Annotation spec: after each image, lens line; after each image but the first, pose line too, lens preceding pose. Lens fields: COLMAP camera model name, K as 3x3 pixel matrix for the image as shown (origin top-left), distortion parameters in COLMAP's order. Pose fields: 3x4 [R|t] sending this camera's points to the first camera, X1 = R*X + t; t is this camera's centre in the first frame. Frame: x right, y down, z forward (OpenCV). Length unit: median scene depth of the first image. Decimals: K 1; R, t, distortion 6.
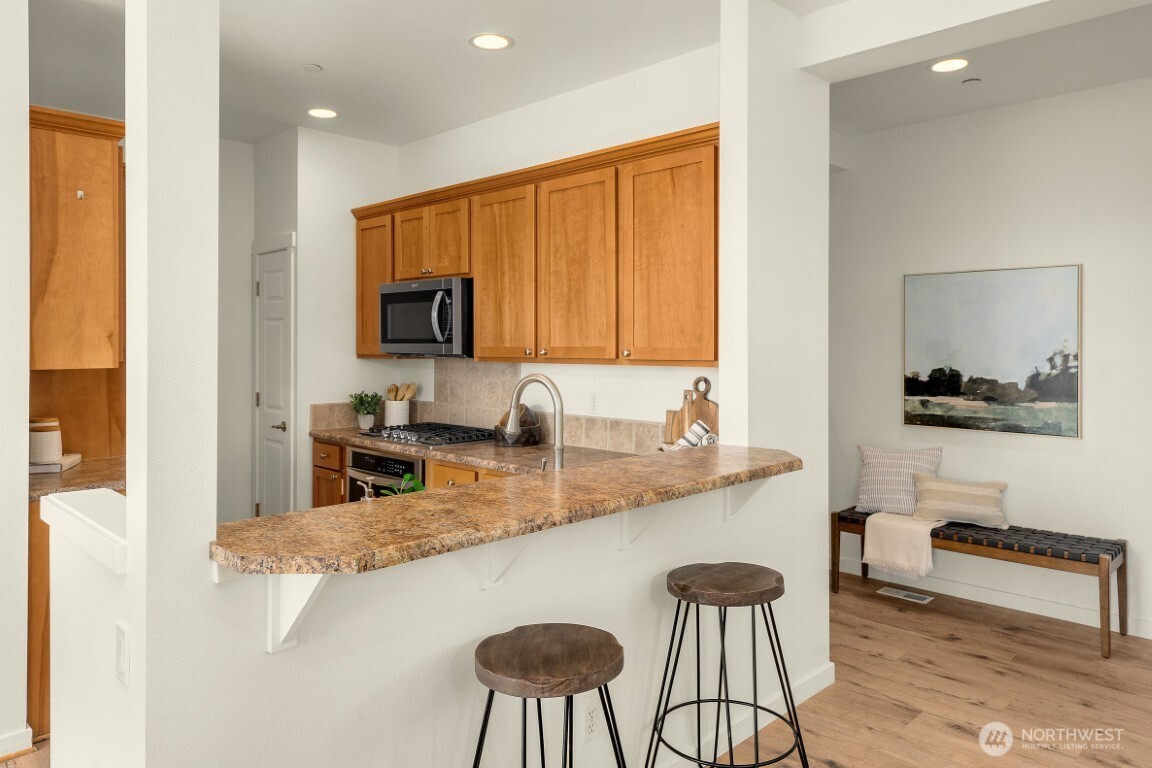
lens RADIAL K [[777.9, 0, 590.1], [0, 777.9, 347.8], [0, 0, 1]] dist [0.004128, 0.000722]
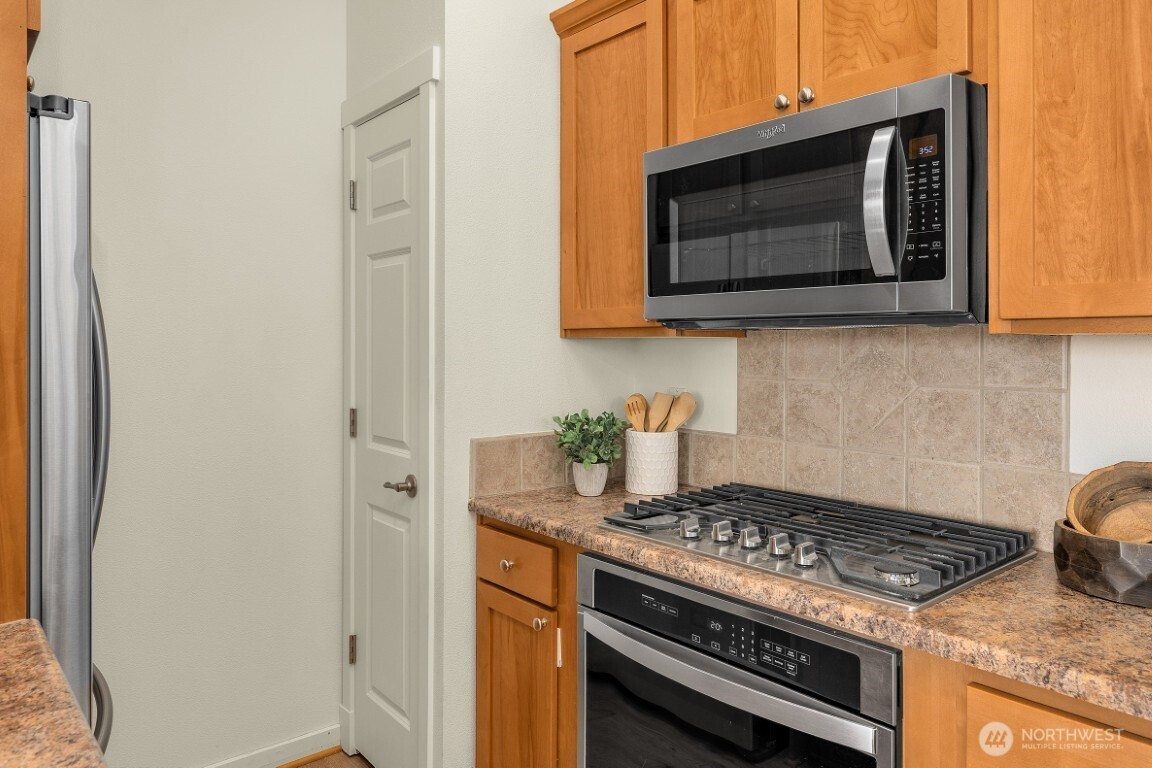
lens RADIAL K [[758.0, 0, 568.0], [0, 758.0, 349.2], [0, 0, 1]] dist [-0.000158, 0.000452]
pose [[0.994645, 0.001172, -0.103344, -0.258323], [-0.001079, 0.999999, 0.000952, 0.020791], [0.103345, -0.000836, 0.994645, 0.573145]]
